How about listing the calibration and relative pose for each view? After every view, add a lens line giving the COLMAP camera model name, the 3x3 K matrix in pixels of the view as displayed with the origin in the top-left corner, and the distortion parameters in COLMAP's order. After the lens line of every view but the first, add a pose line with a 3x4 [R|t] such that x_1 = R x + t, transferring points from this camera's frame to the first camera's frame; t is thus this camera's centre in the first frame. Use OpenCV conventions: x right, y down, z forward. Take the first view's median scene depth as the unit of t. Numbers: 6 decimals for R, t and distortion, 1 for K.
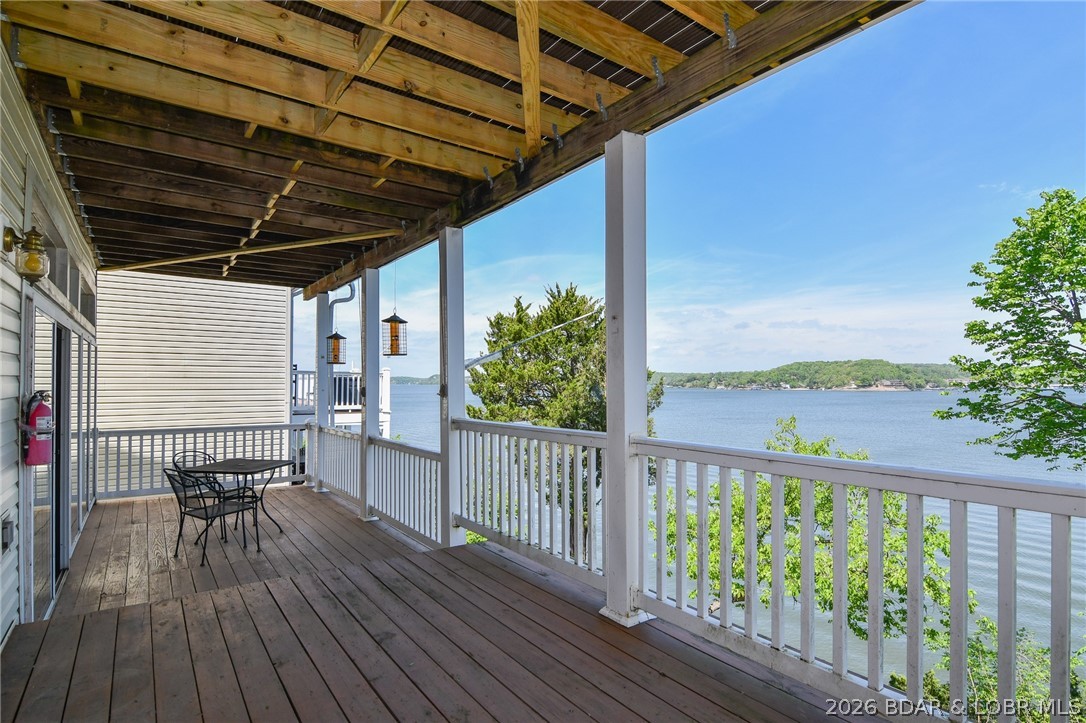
lens RADIAL K [[548.8, 0, 529.2], [0, 548.8, 379.7], [0, 0, 1]] dist [-0.004971, -0.000490]
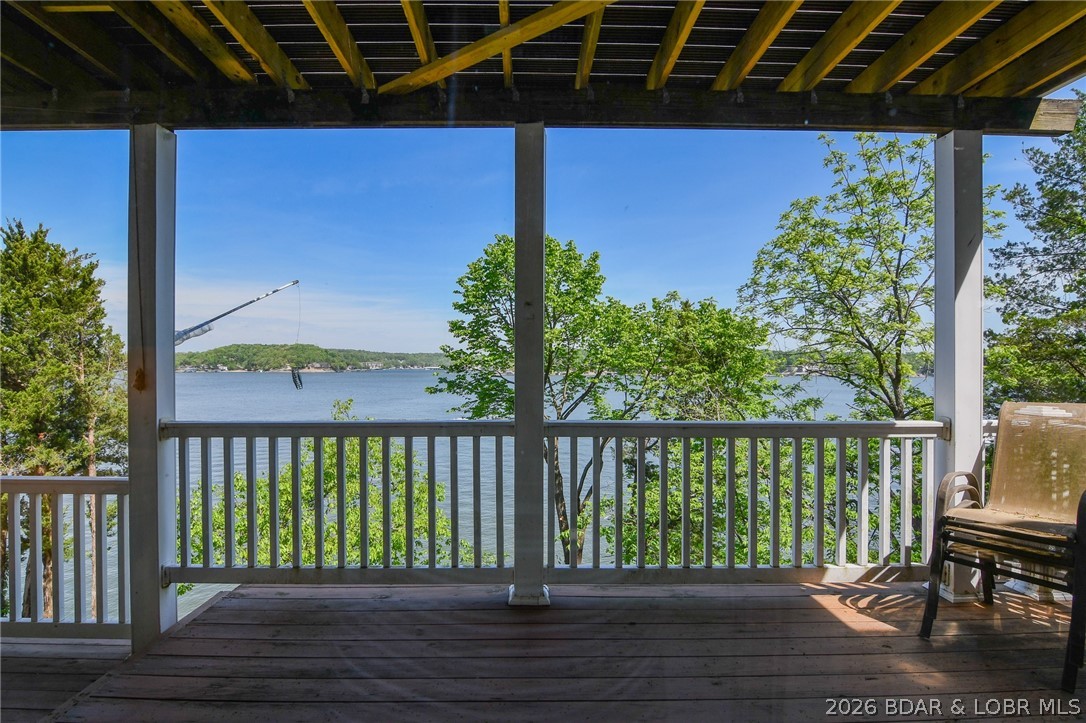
lens RADIAL K [[531.1, 0, 541.2], [0, 531.1, 362.9], [0, 0, 1]] dist [-0.011437, -0.007134]
pose [[0.558290, 0.007218, 0.829614, -0.144896], [-0.008695, 0.999958, -0.002849, -0.000237], [-0.829600, -0.005623, 0.558330, 0.100454]]
